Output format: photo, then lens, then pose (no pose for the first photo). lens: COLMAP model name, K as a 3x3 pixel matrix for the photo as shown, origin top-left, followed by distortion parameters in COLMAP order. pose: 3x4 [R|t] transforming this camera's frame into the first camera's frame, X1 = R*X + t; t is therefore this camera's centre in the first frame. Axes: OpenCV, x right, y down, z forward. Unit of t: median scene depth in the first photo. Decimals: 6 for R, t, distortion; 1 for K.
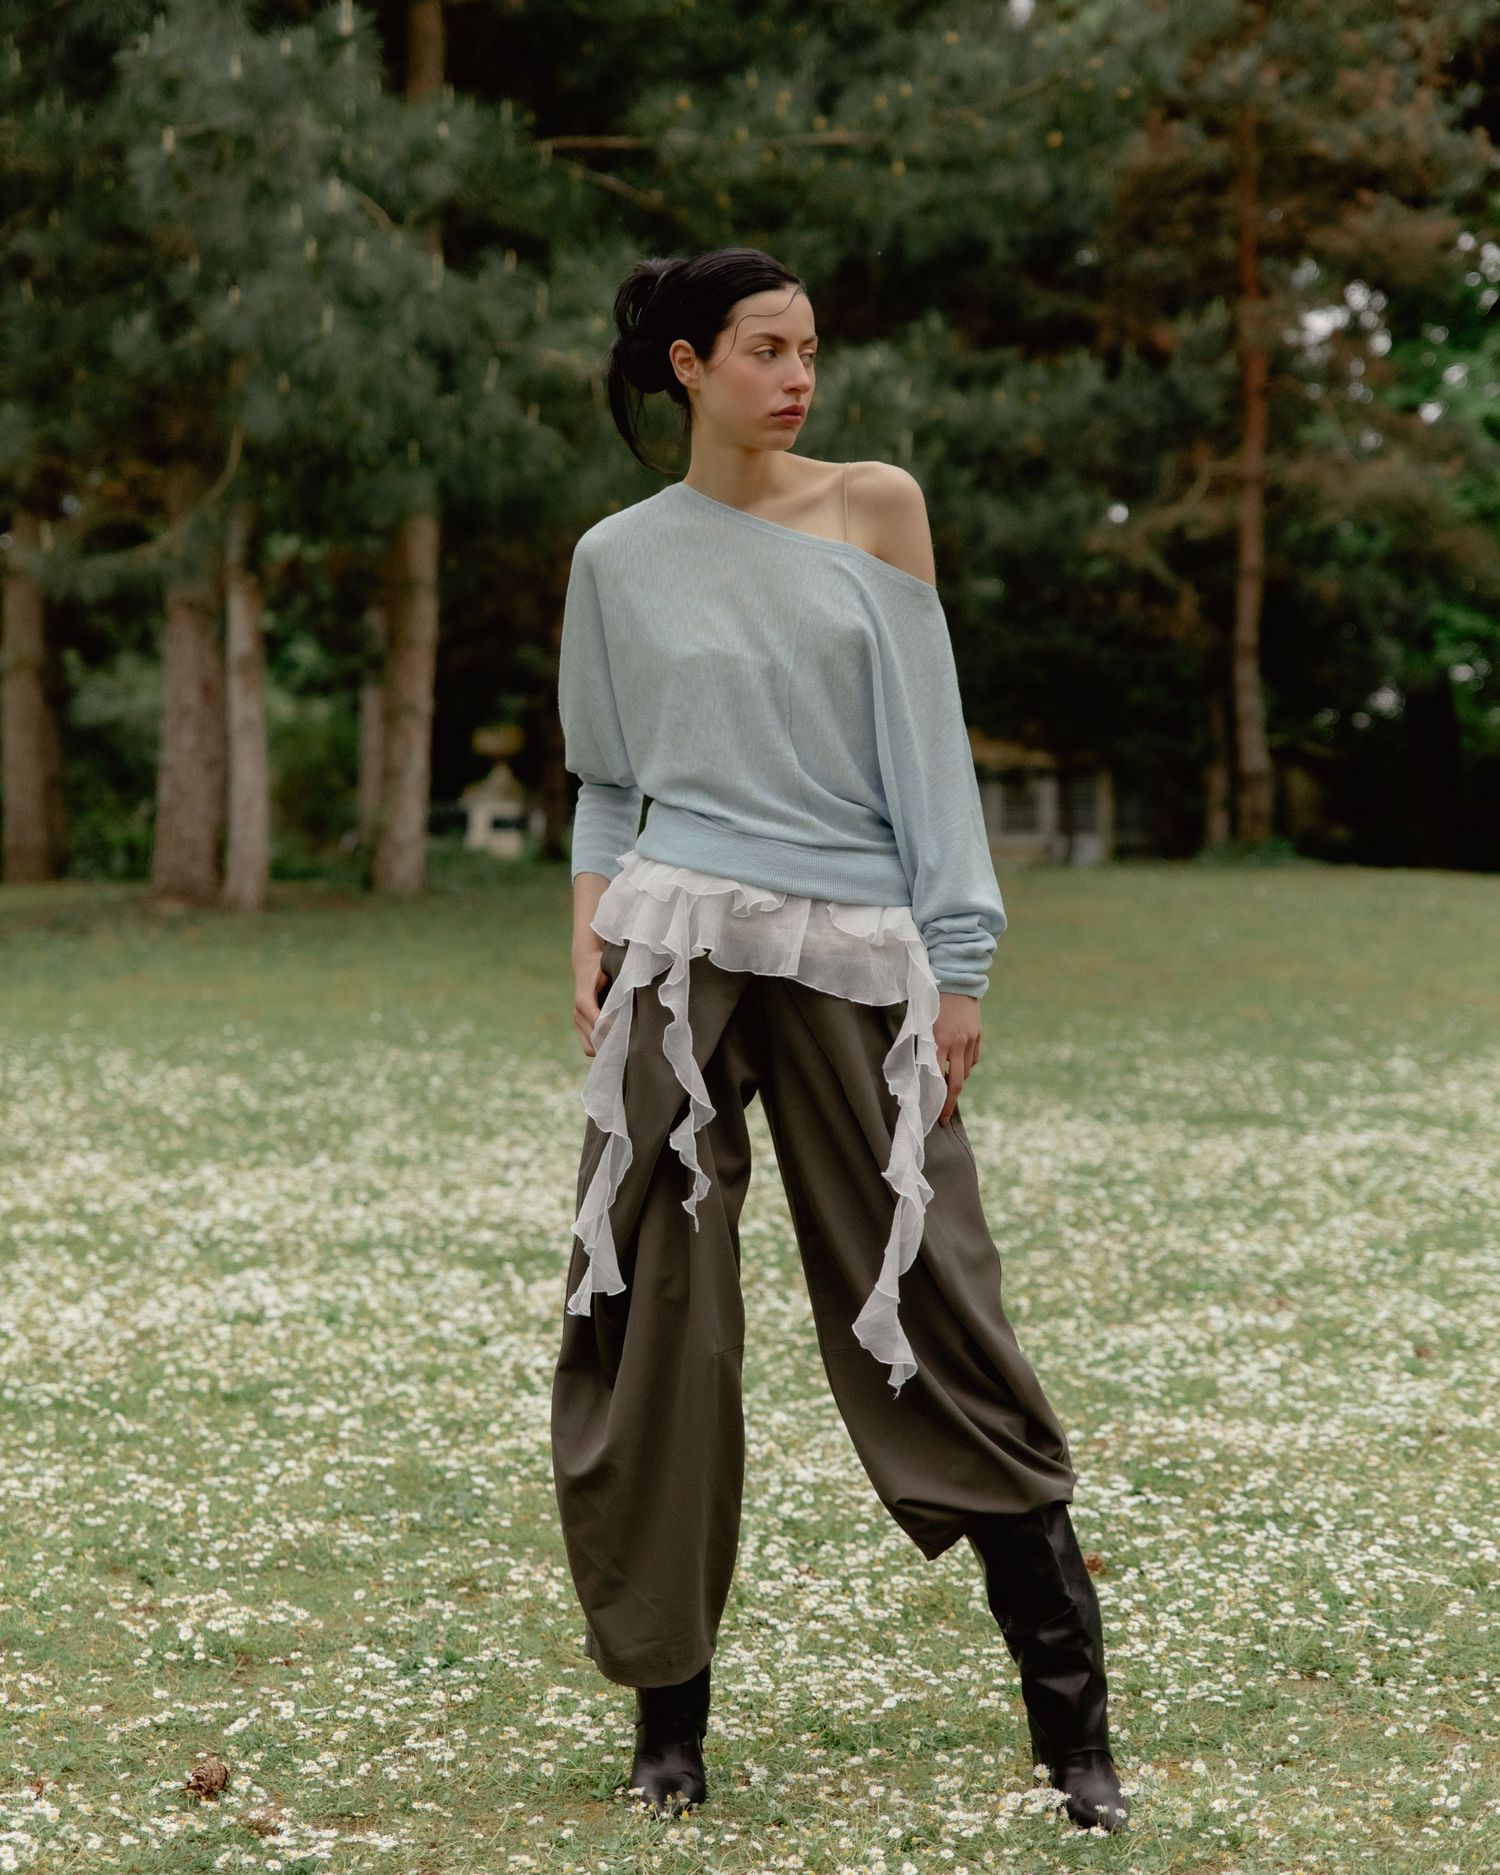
lens RADIAL K [[3827.8, 0, 756.5], [0, 3827.8, 935.3], [0, 0, 1]] dist [-0.060896, 0.000000]
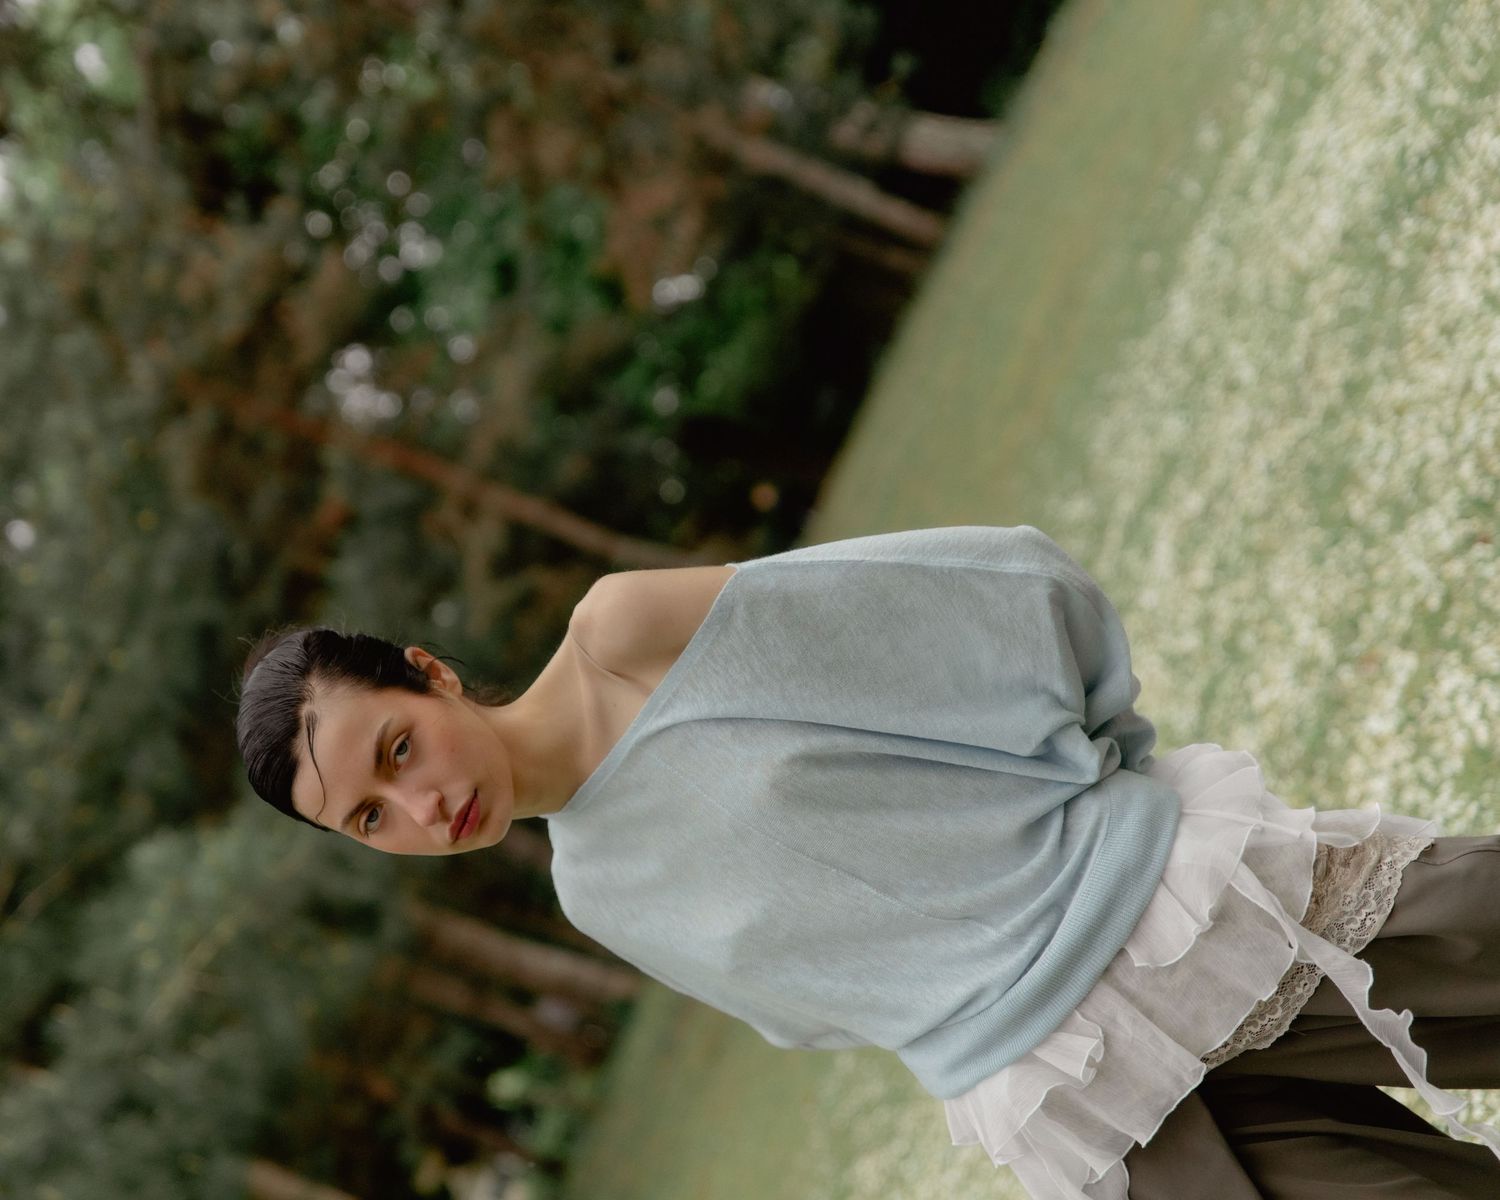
lens RADIAL K [[3149.9, 0, 747.2], [0, 3149.9, 605.8], [0, 0, 1]] dist [-0.000042, 0.000000]
pose [[0.356201, -0.925060, 0.131853, -0.011042], [0.933965, 0.356822, -0.019698, -0.037229], [-0.028826, 0.130163, 0.991073, 0.180825]]
